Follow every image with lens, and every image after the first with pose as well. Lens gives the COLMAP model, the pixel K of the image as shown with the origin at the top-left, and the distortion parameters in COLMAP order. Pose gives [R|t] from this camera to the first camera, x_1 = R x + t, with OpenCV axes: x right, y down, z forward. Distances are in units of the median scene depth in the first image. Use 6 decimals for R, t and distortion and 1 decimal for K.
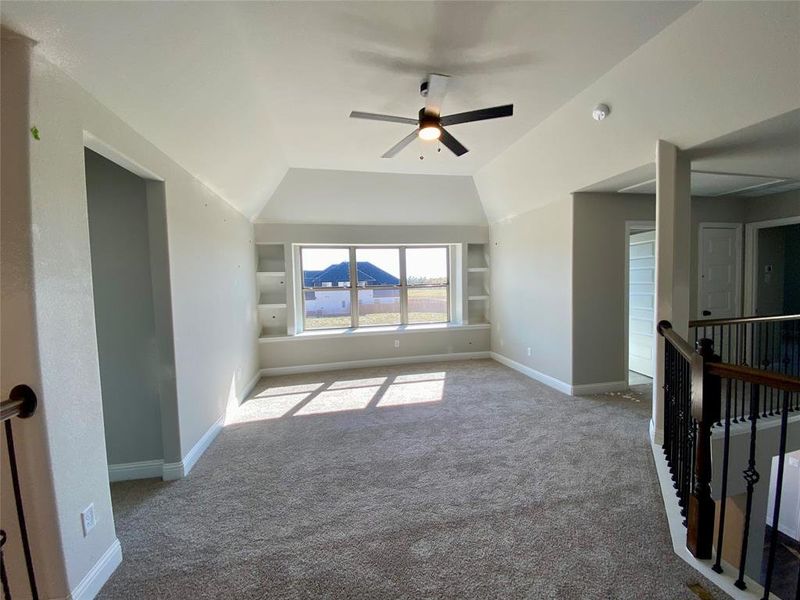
lens RADIAL K [[327.7, 0, 399.3], [0, 327.7, 302.4], [0, 0, 1]] dist [0.035200, -0.024957]
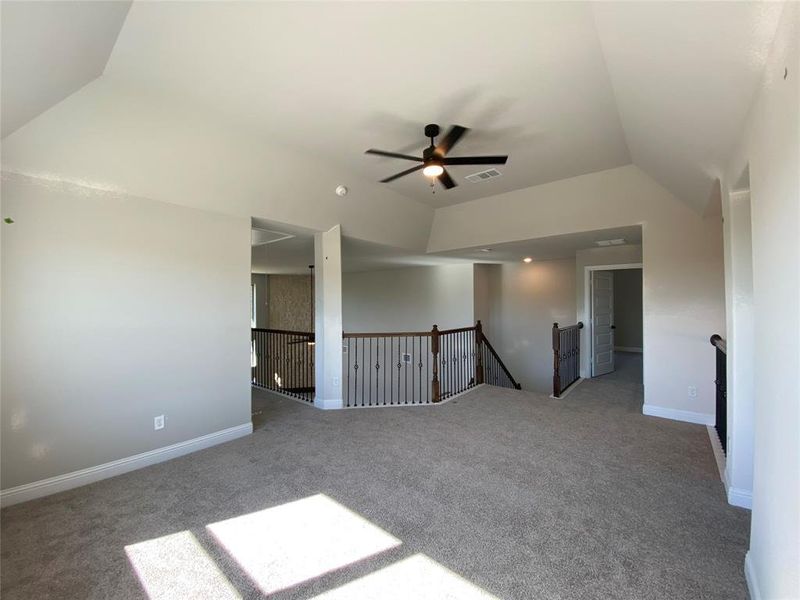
lens RADIAL K [[327.7, 0, 399.3], [0, 327.7, 302.4], [0, 0, 1]] dist [0.035200, -0.024957]
pose [[-0.623565, 0.031203, 0.781149, -0.450996], [0.075024, 0.996980, 0.020065, -0.063779], [-0.778163, 0.071116, -0.624023, 1.215245]]
